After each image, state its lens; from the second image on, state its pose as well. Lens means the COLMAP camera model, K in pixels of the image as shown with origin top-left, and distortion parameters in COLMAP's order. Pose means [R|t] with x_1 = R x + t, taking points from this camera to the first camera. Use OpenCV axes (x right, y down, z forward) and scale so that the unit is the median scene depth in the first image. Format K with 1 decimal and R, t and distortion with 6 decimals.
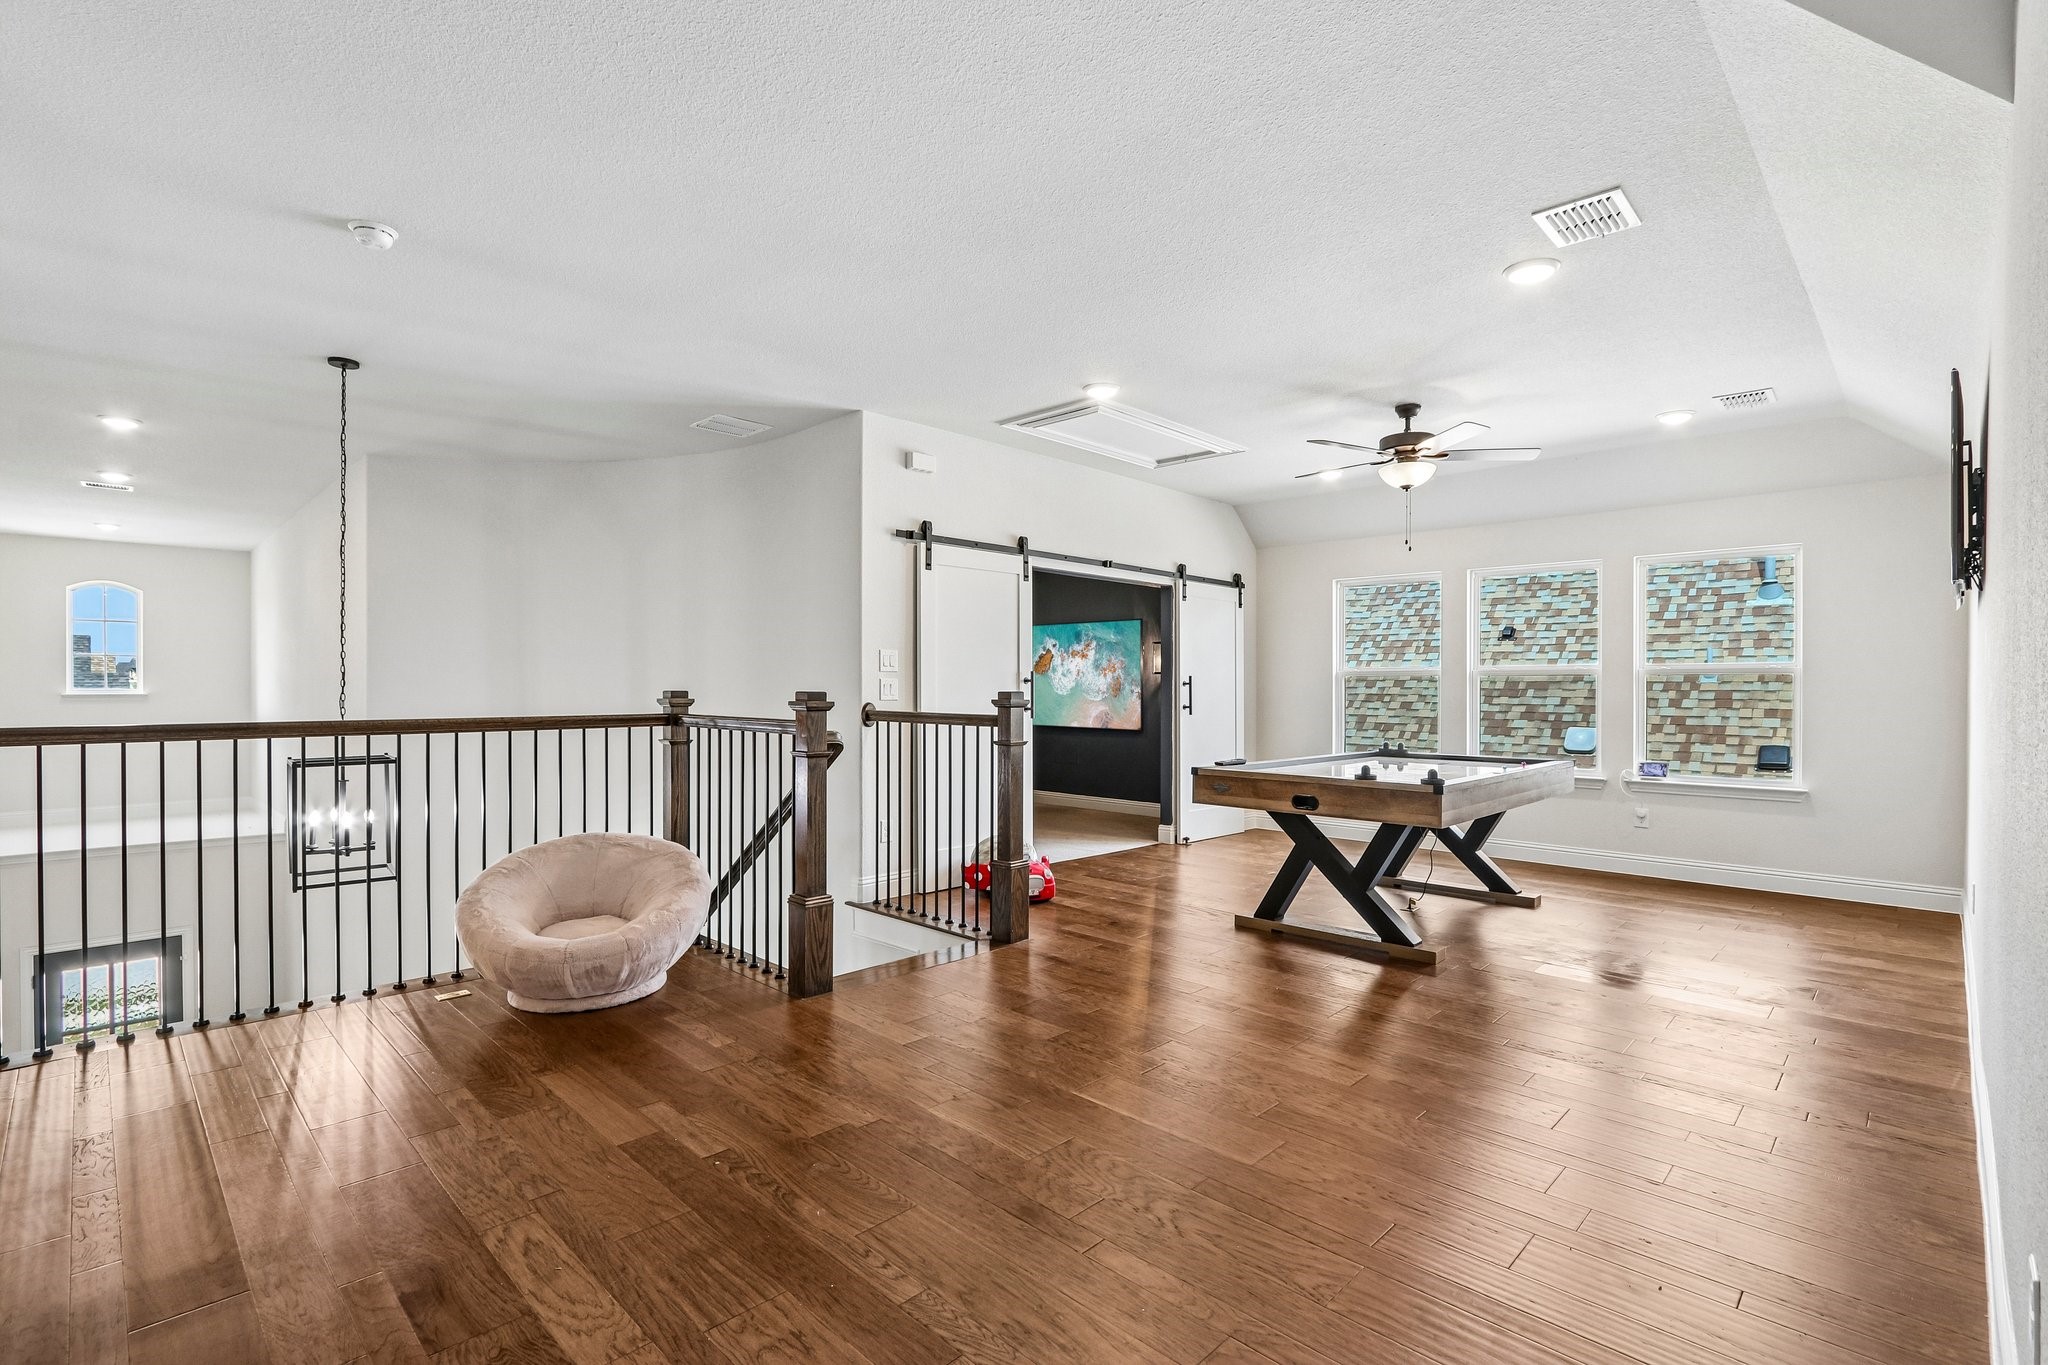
lens RADIAL K [[941.6, 0, 1022.5], [0, 941.6, 684.2], [0, 0, 1]] dist [-0.014606, 0.002571]
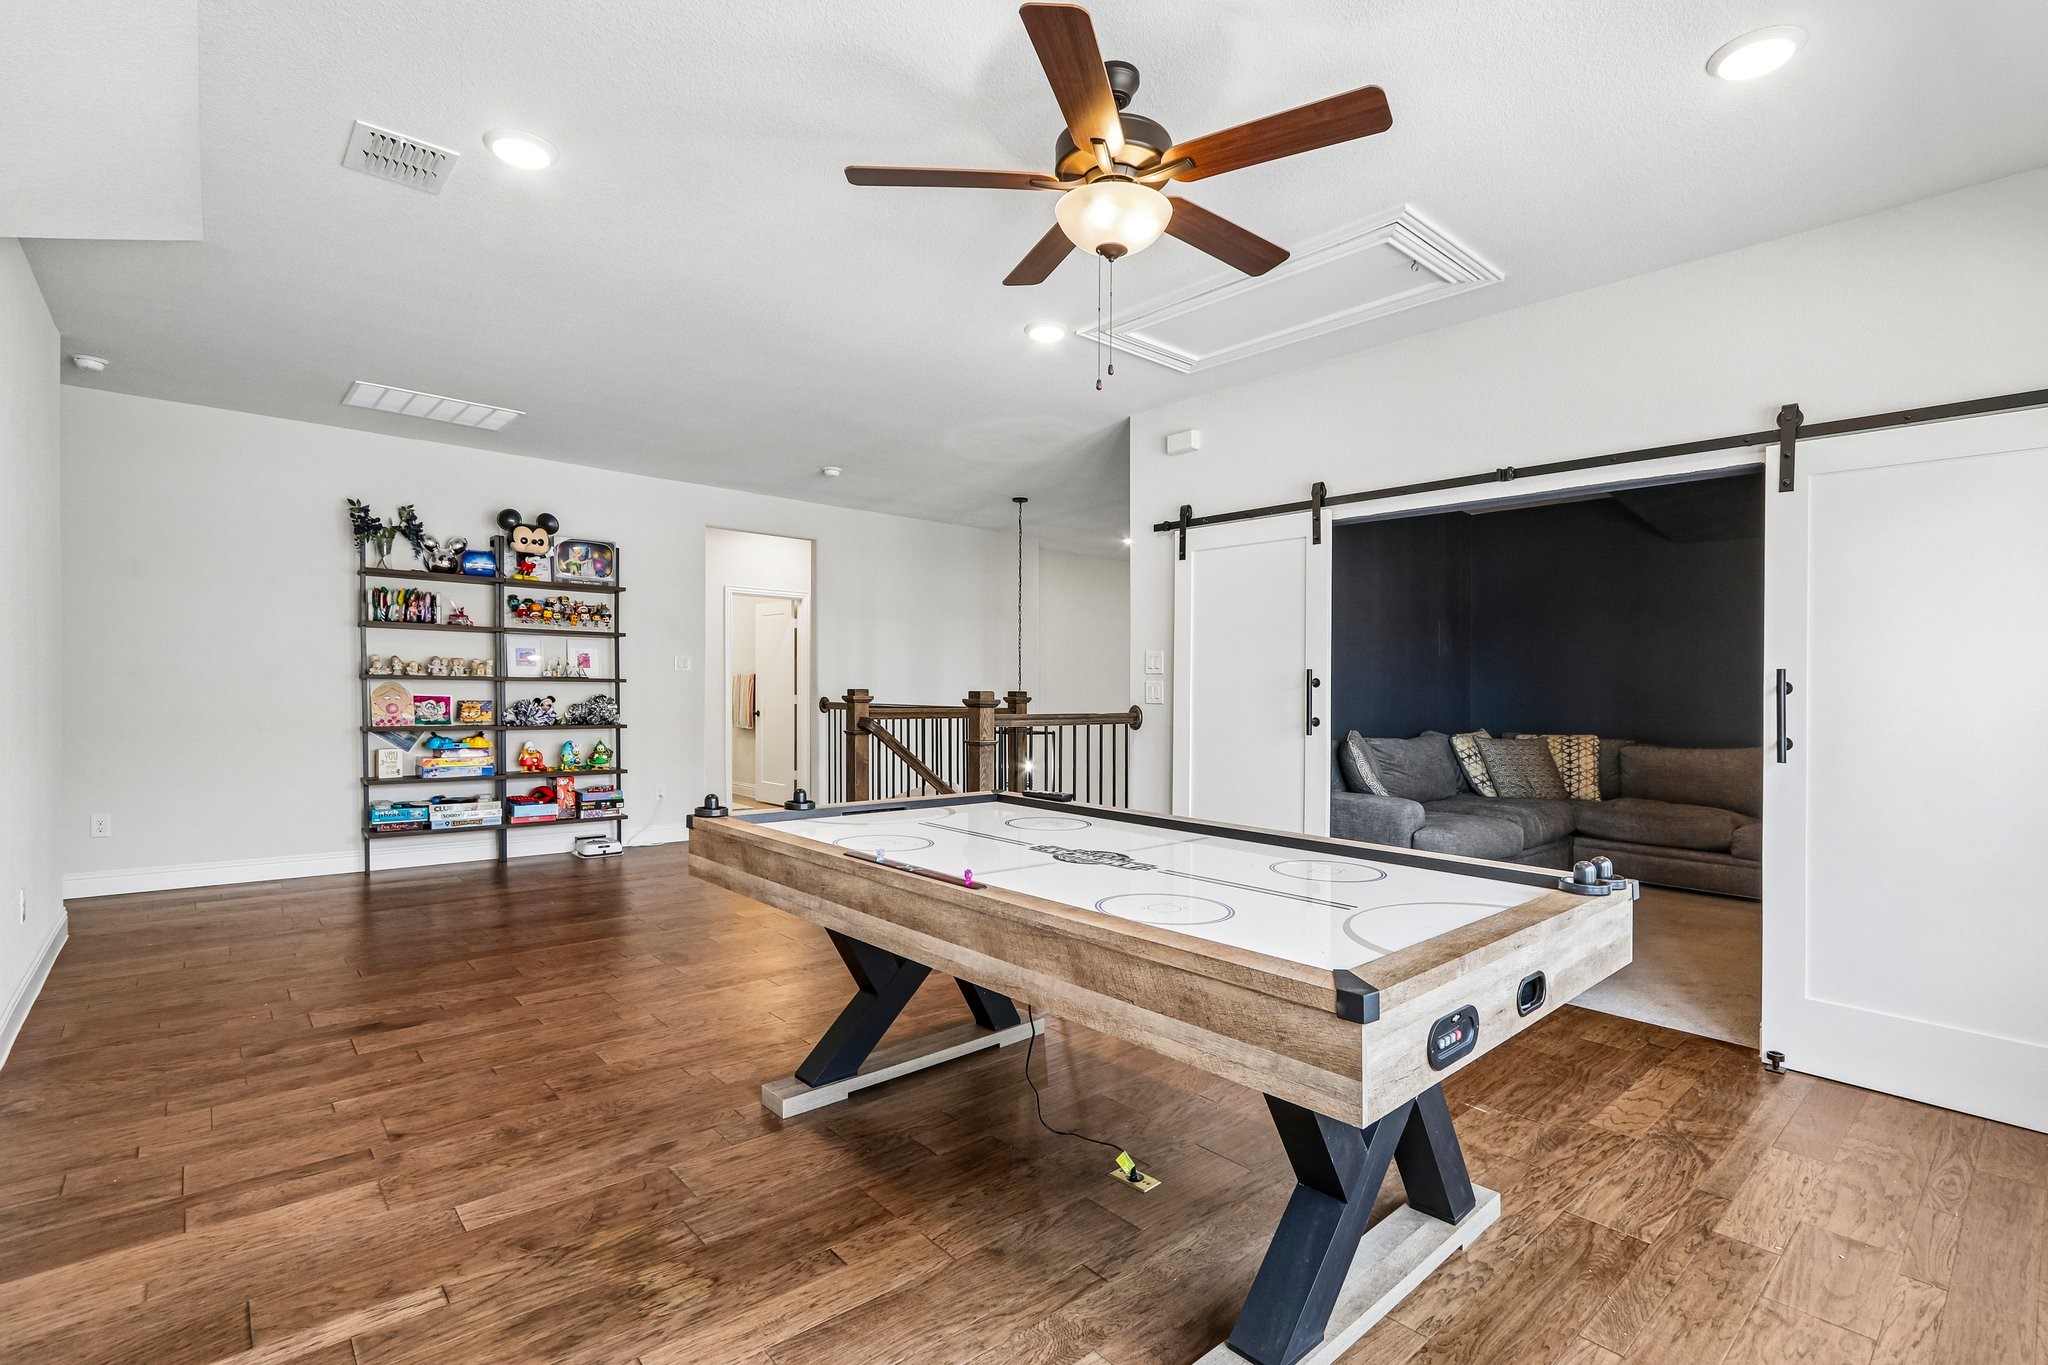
lens RADIAL K [[941.6, 0, 1022.7], [0, 941.6, 683.8], [0, 0, 1]] dist [-0.014606, 0.002571]
pose [[-0.069839, -0.005826, -0.997541, 0.808908], [-0.011489, 0.999921, -0.005035, 0.003168], [0.997492, 0.011109, -0.069901, 0.914707]]
